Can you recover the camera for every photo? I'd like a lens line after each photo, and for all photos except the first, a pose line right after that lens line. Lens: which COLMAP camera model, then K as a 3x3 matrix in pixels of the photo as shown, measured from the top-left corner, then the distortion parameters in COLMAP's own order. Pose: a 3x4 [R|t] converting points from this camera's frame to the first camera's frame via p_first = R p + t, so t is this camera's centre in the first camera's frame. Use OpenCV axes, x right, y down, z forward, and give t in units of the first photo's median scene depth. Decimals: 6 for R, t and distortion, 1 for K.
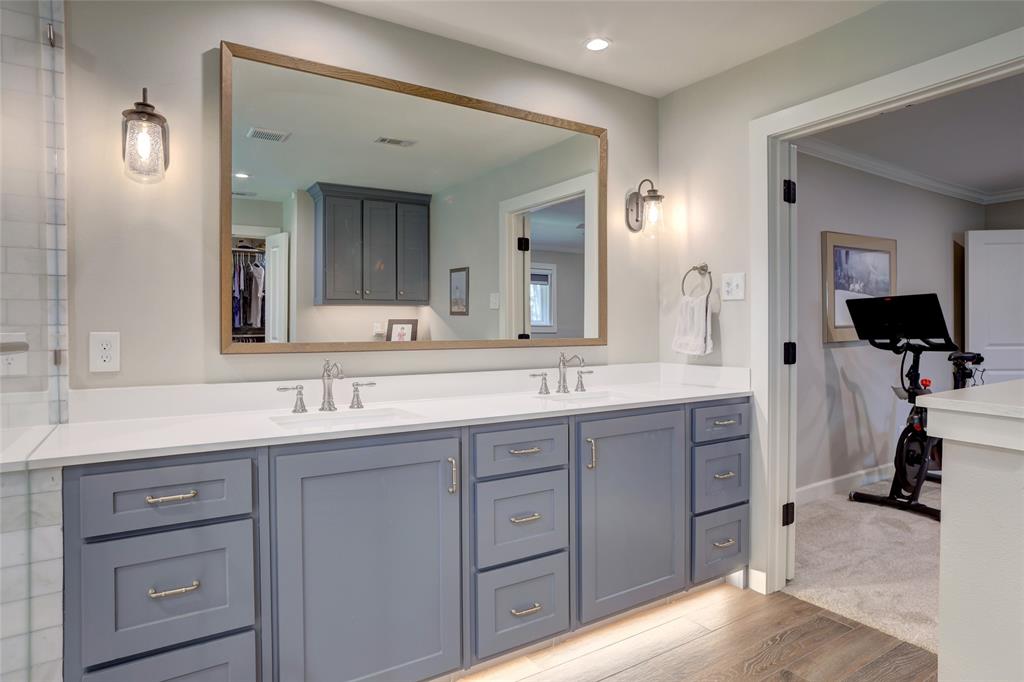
lens RADIAL K [[582.8, 0, 510.9], [0, 582.8, 333.9], [0, 0, 1]] dist [-0.028966, 0.008581]
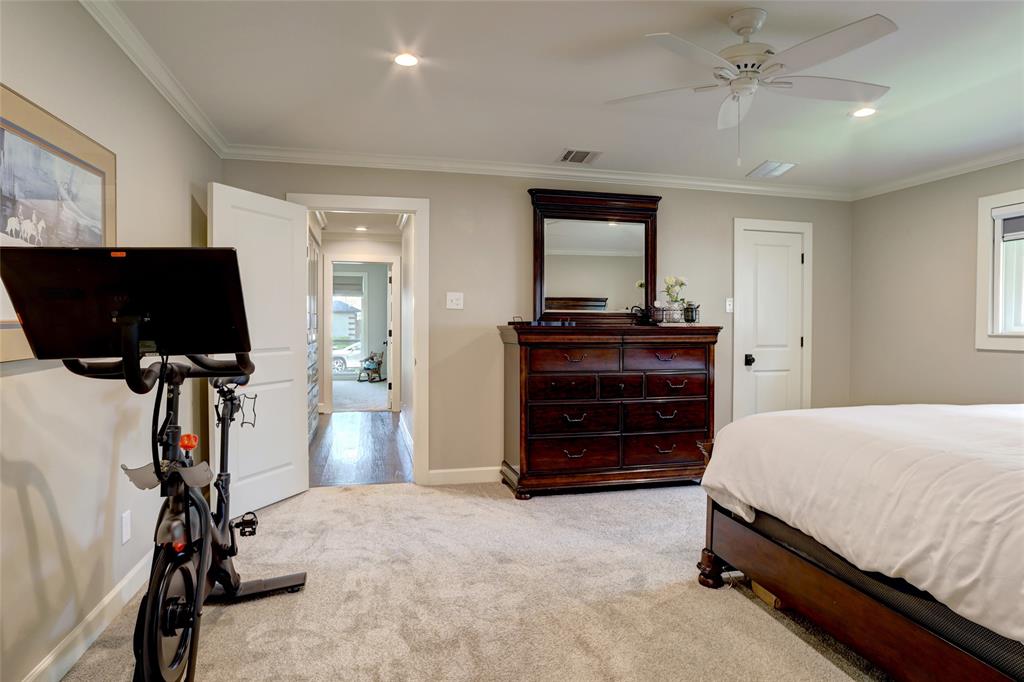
lens RADIAL K [[582.8, 0, 510.1], [0, 582.8, 334.0], [0, 0, 1]] dist [-0.028966, 0.008581]
pose [[0.323025, -0.006801, 0.946366, 0.347313], [0.003636, 0.999976, 0.005946, -0.008026], [-0.946383, 0.001521, 0.323042, 0.583751]]
